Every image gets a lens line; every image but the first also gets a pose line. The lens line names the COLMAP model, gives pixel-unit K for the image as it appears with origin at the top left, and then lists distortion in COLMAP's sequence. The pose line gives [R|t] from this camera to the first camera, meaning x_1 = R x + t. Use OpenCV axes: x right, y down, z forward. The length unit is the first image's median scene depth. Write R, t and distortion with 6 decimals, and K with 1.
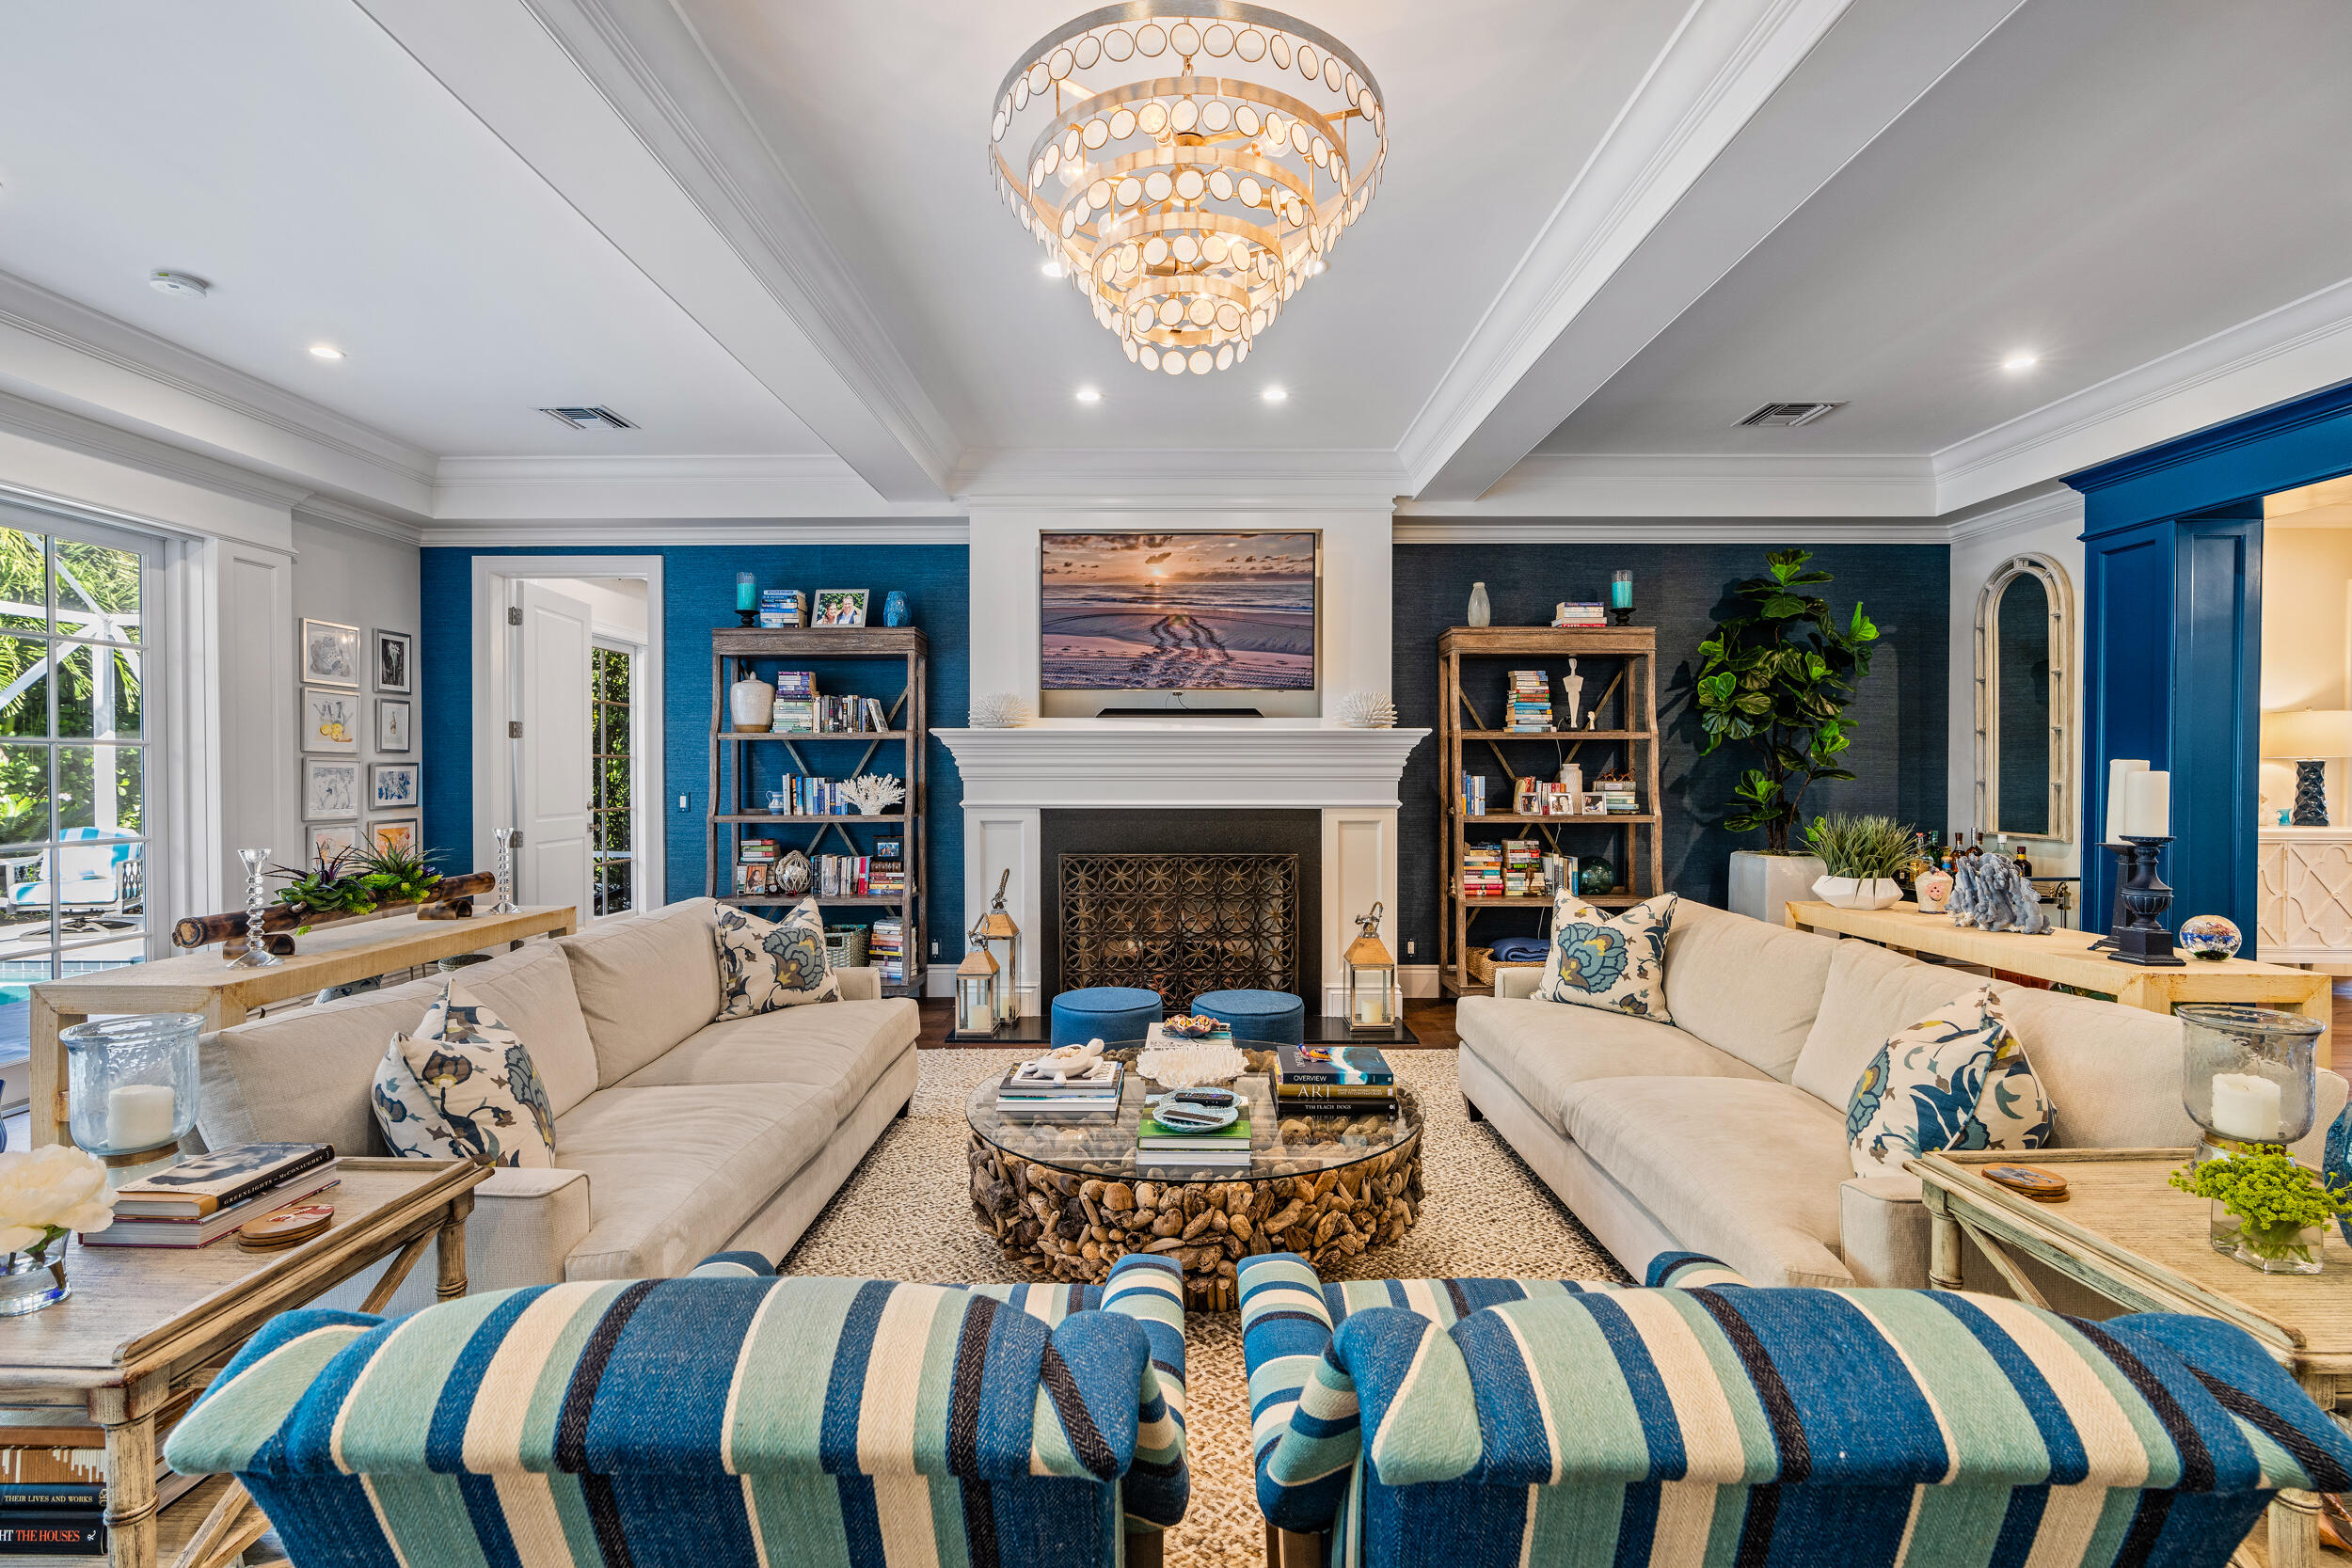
lens RADIAL K [[1065.3, 0, 1166.6], [0, 1065.3, 785.1], [0, 0, 1]] dist [-0.010625, 0.006419]
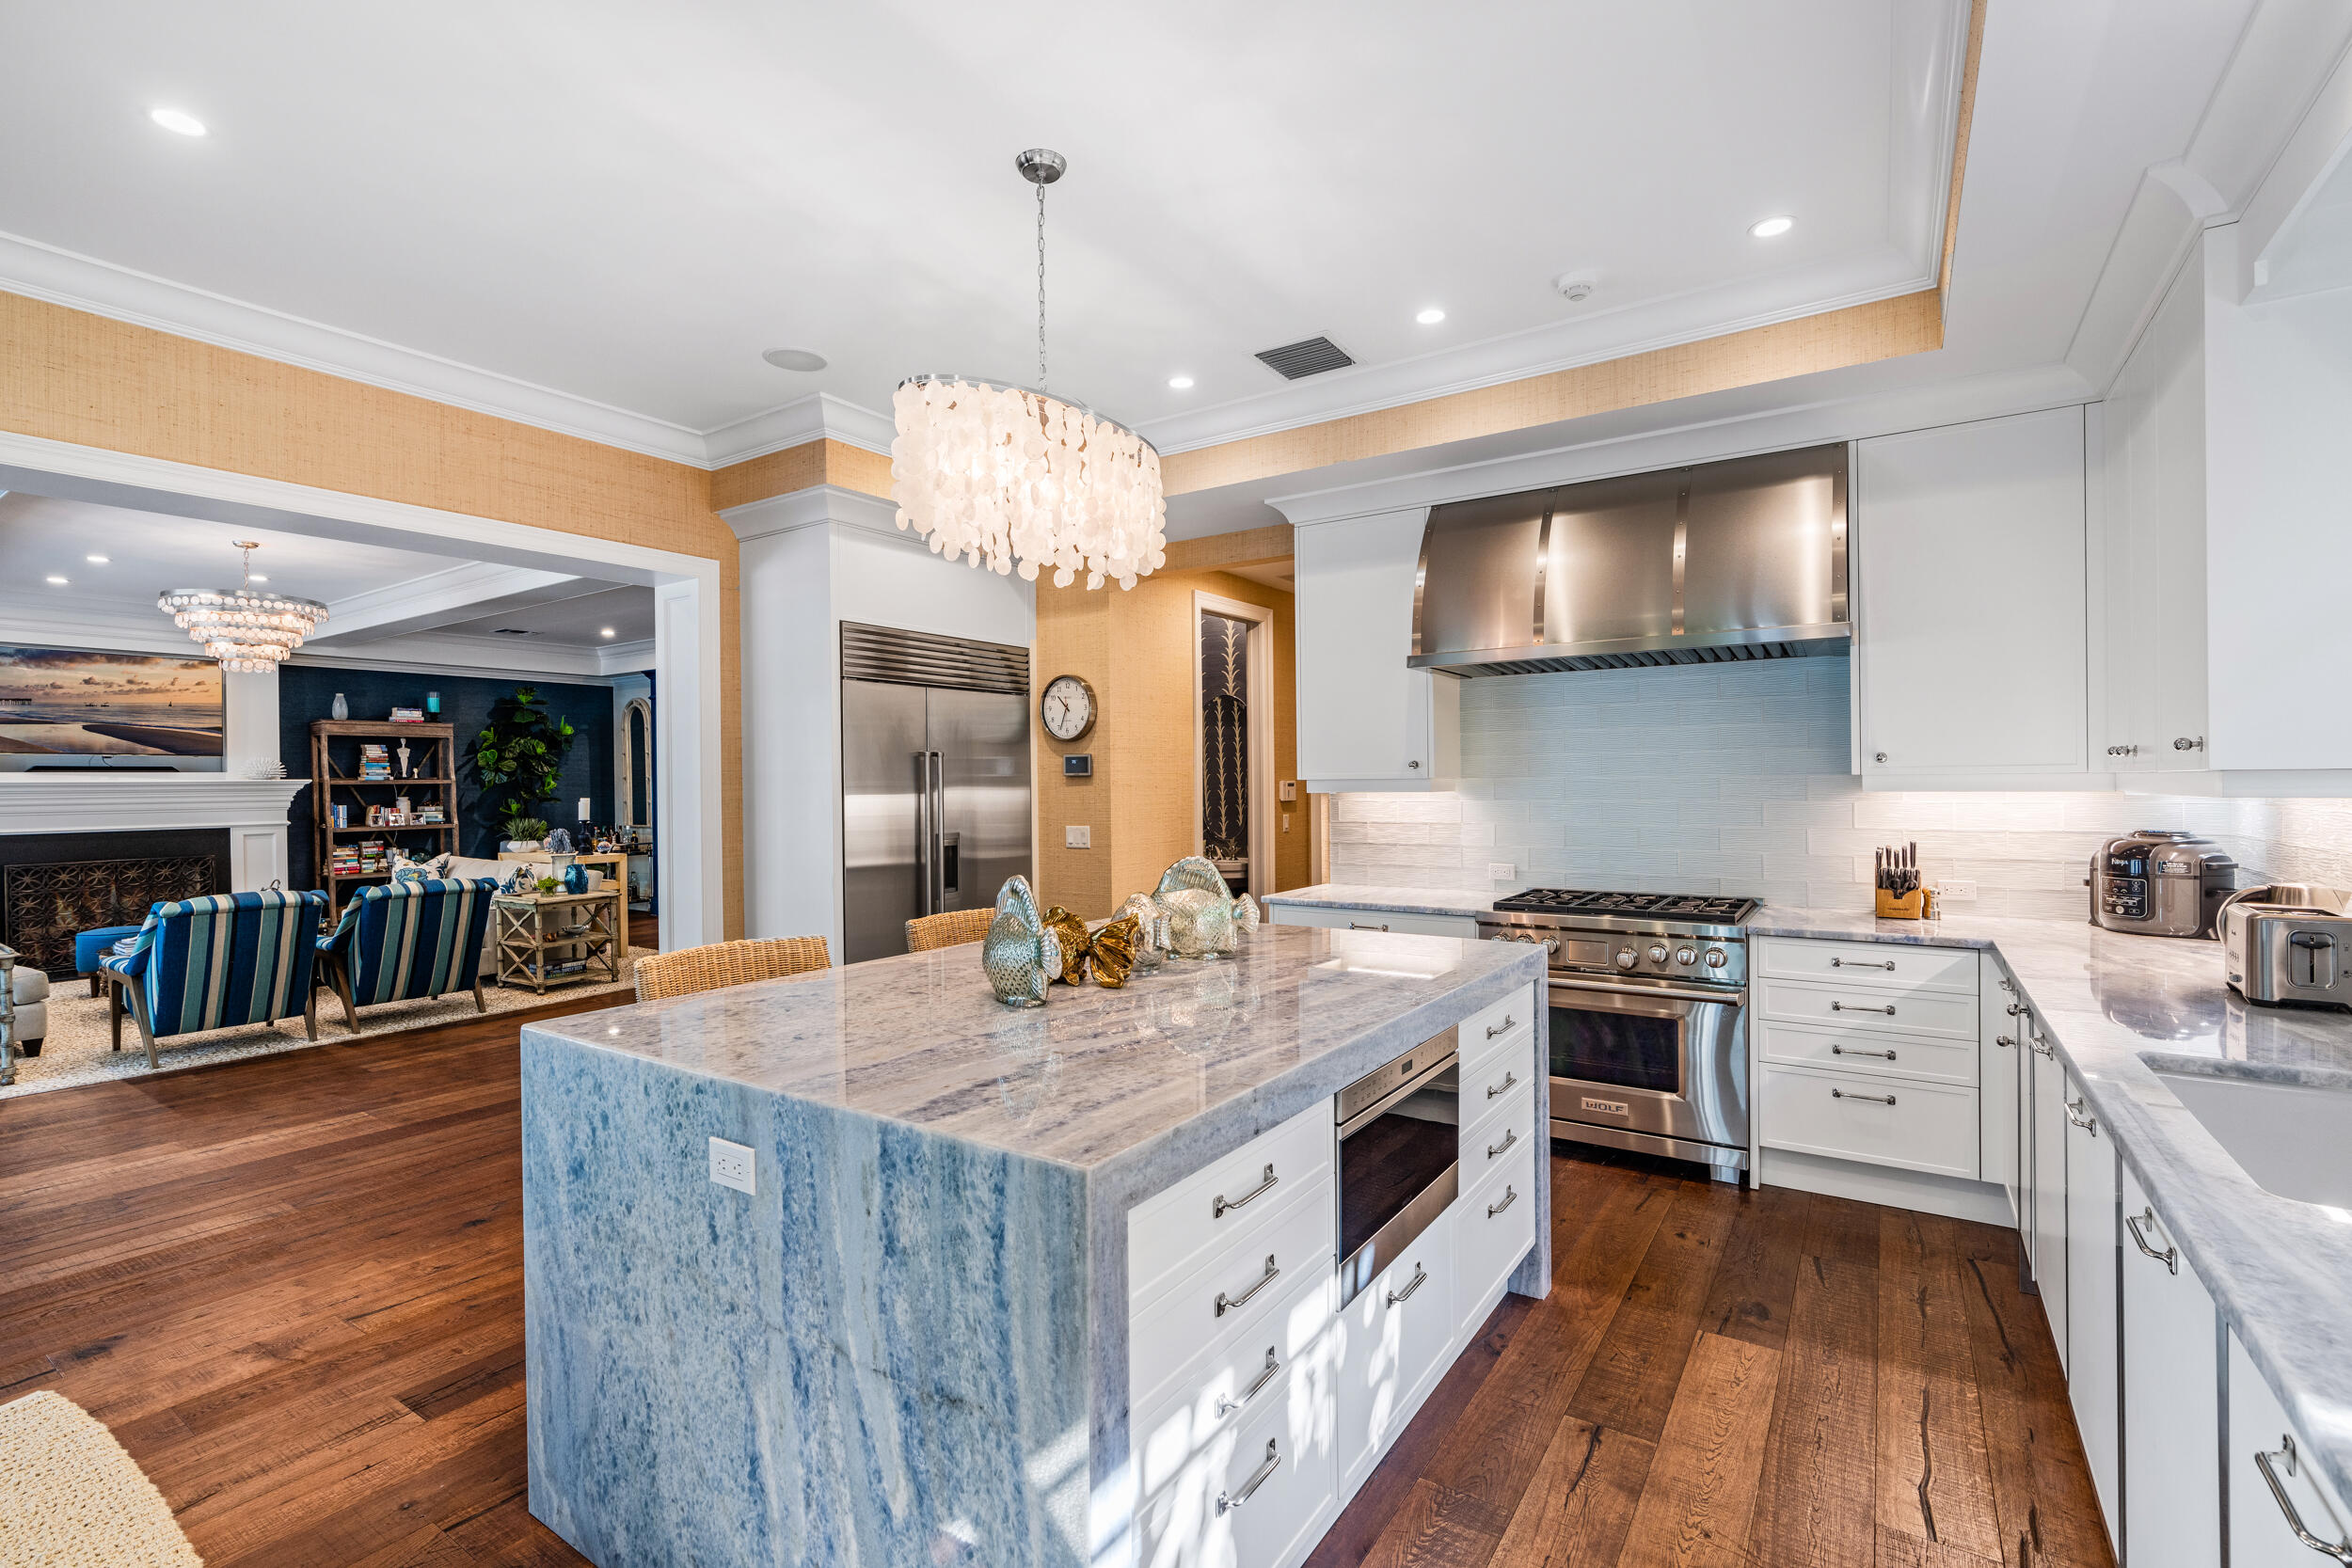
lens RADIAL K [[1065.3, 0, 1166.6], [0, 1065.3, 785.1], [0, 0, 1]] dist [-0.010625, 0.006419]
pose [[0.558178, -0.010344, 0.829657, -0.398904], [0.023141, 0.999727, -0.003105, -0.005125], [-0.829399, 0.020932, 0.558265, -1.103386]]
